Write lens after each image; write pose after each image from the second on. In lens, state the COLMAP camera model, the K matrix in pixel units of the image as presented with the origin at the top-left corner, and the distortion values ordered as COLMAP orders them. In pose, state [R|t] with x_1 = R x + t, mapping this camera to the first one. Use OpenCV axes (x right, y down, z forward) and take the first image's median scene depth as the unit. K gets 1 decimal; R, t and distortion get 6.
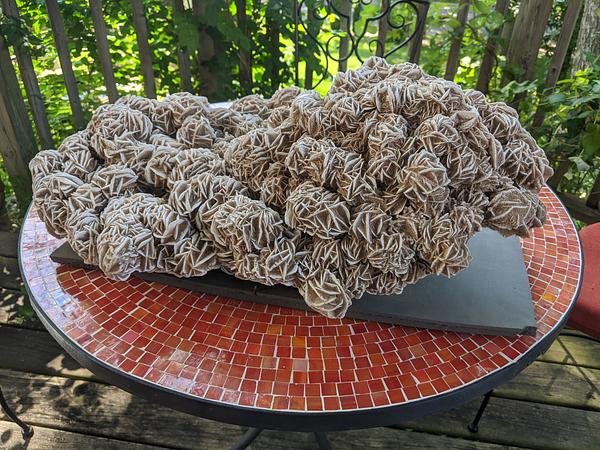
lens RADIAL K [[487.1, 0, 300.0], [0, 487.1, 225.0], [0, 0, 1]] dist [0.030778, -0.073807]
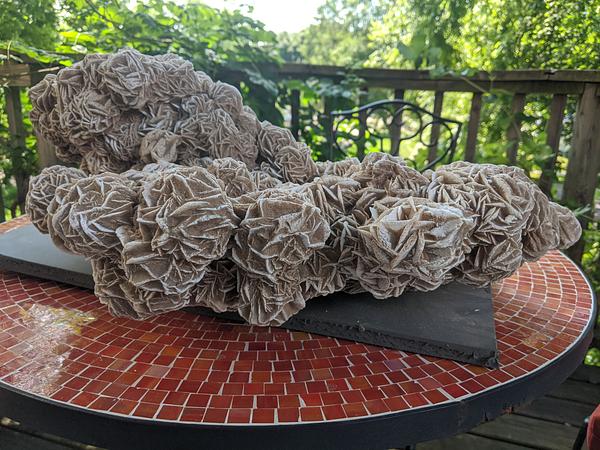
lens RADIAL K [[487.1, 0, 300.0], [0, 487.1, 225.0], [0, 0, 1]] dist [0.030778, -0.073807]
pose [[0.985973, 0.041540, -0.161652, 0.281931], [-0.091882, 0.943651, -0.317933, 0.250536], [0.139336, 0.328326, 0.934231, 0.217397]]
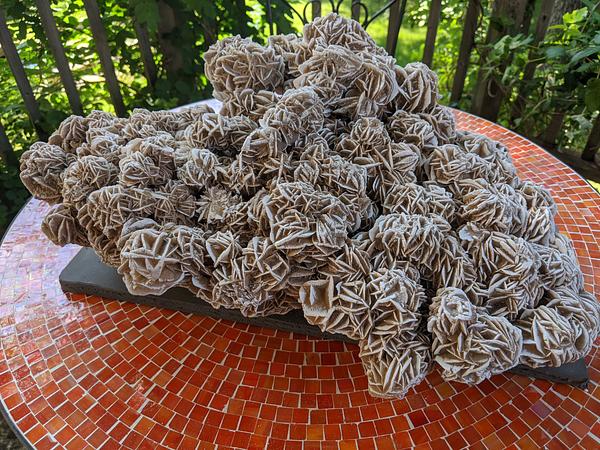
lens RADIAL K [[487.1, 0, 300.0], [0, 487.1, 225.0], [0, 0, 1]] dist [0.030778, -0.073807]
pose [[0.994837, -0.091828, 0.043207, -0.074756], [0.087321, 0.991483, 0.096630, -0.190340], [-0.051712, -0.092358, 0.994382, 0.209794]]
